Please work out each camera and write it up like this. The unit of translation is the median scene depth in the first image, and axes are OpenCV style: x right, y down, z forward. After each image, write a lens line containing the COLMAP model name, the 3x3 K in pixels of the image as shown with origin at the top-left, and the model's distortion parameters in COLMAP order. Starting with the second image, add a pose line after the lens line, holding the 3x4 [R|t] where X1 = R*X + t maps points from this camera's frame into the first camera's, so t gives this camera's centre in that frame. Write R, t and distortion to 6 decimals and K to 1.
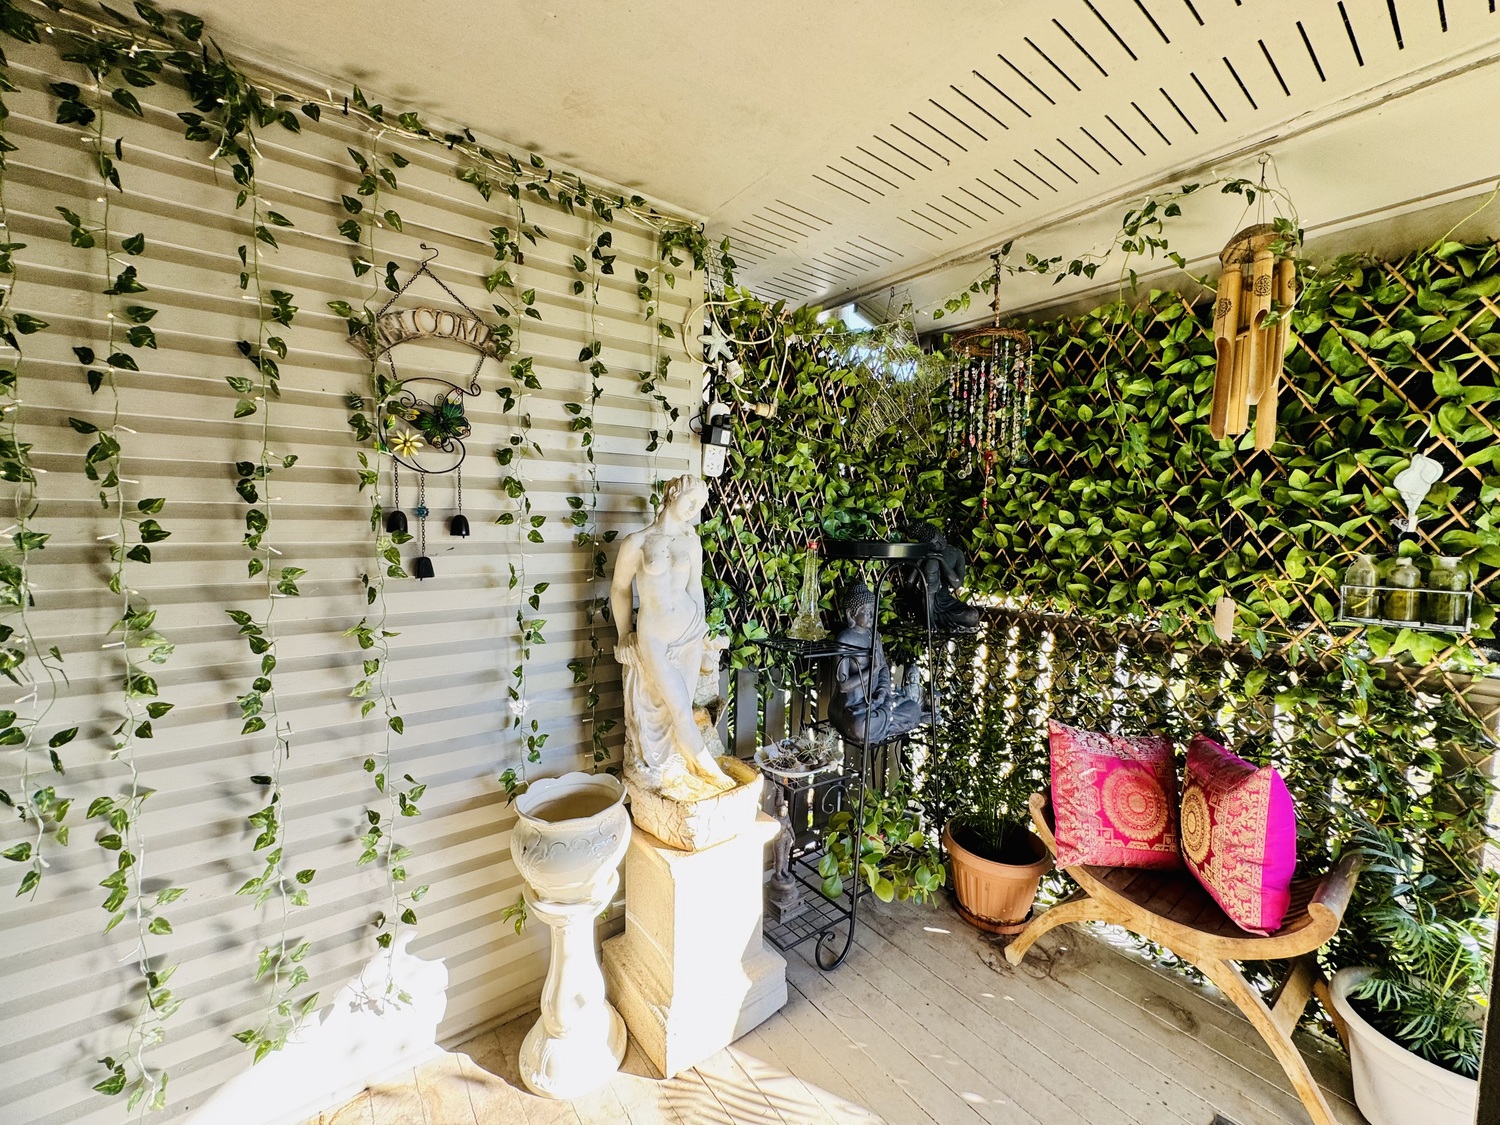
lens RADIAL K [[596.5, 0, 752.2], [0, 596.5, 558.9], [0, 0, 1]] dist [-0.003380, 0.000434]
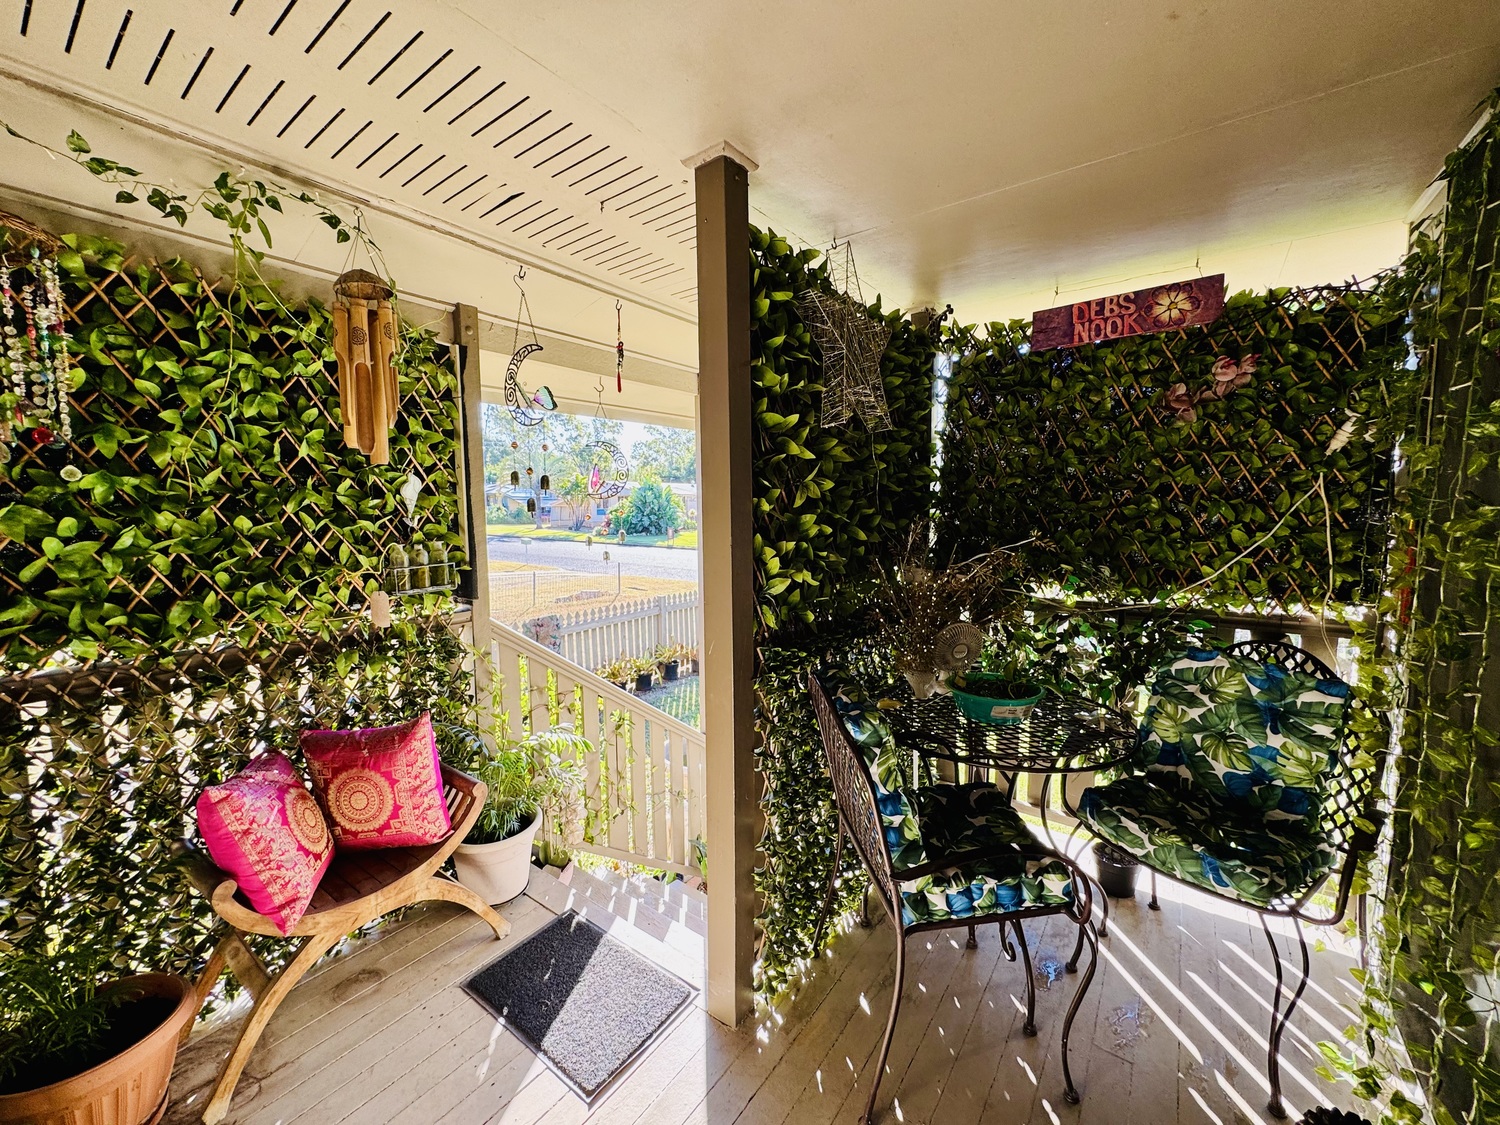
lens RADIAL K [[596.5, 0, 750.7], [0, 596.5, 563.6], [0, 0, 1]] dist [-0.003380, 0.000434]
pose [[-0.272330, -0.102177, 0.956763, -0.807970], [0.076471, 0.988902, 0.127376, -0.125479], [-0.959160, 0.107853, -0.261494, 0.967520]]
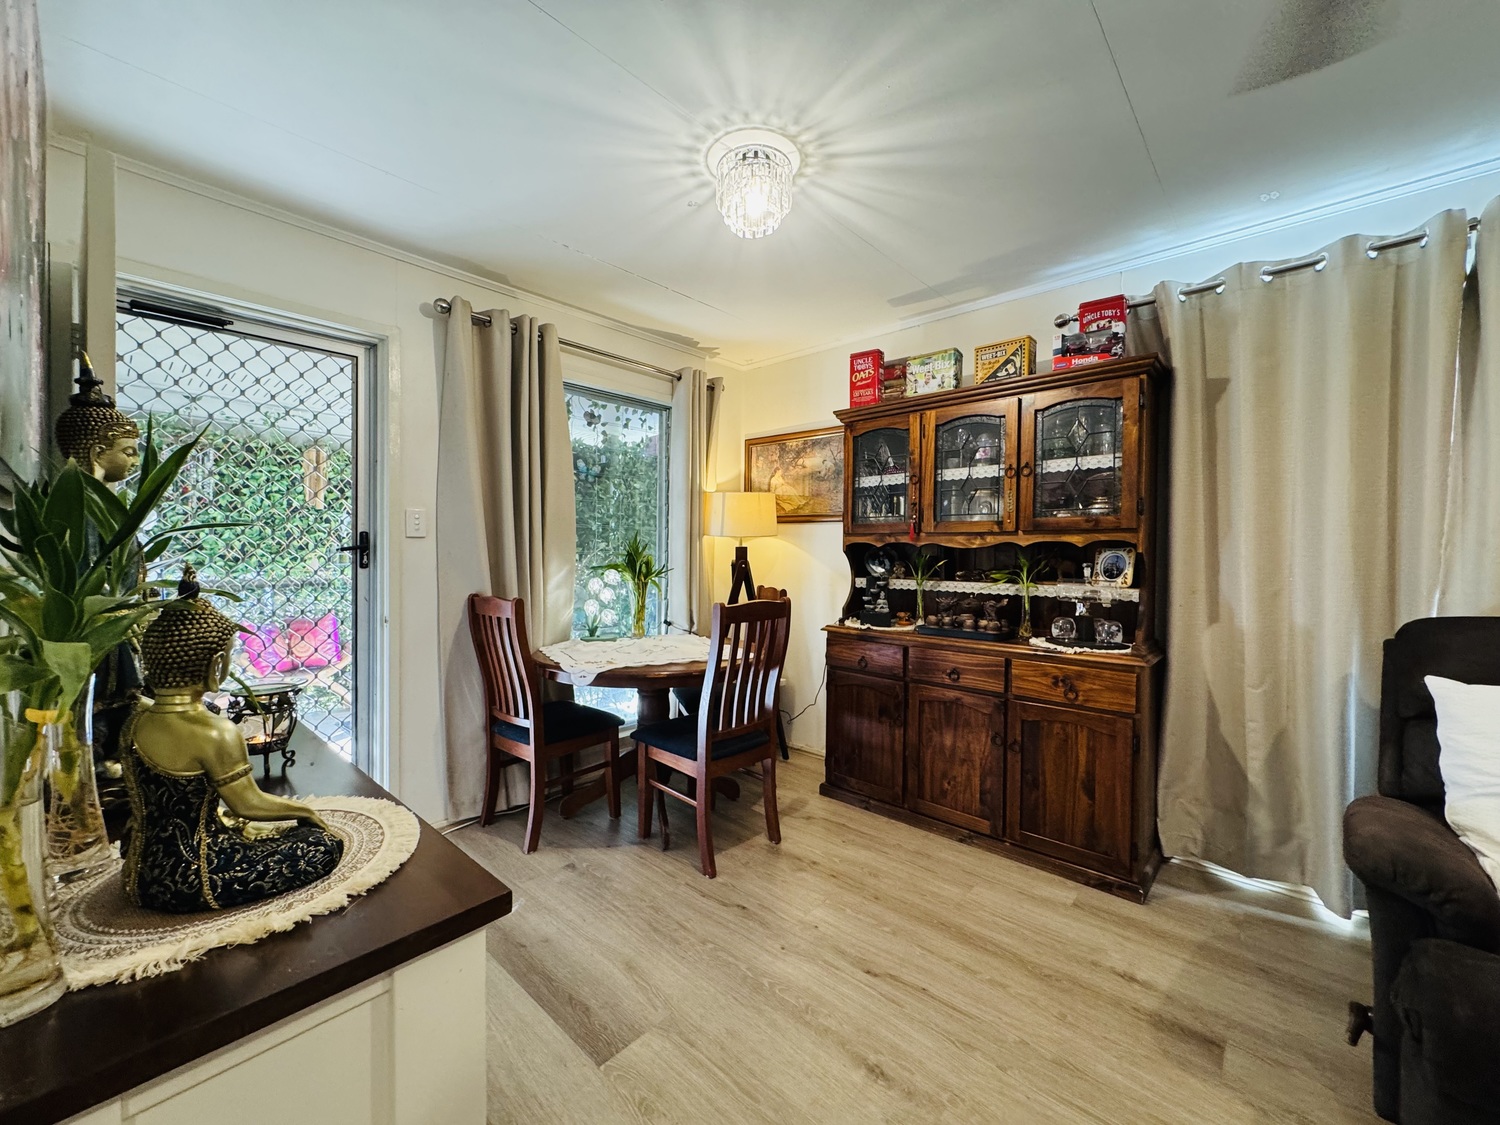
lens RADIAL K [[596.5, 0, 749.4], [0, 596.5, 563.9], [0, 0, 1]] dist [-0.003380, 0.000434]
pose [[-0.173905, -0.032657, 0.984221, -3.993545], [0.061109, 0.997166, 0.043884, 0.155145], [-0.982865, 0.067776, -0.171416, -0.982238]]
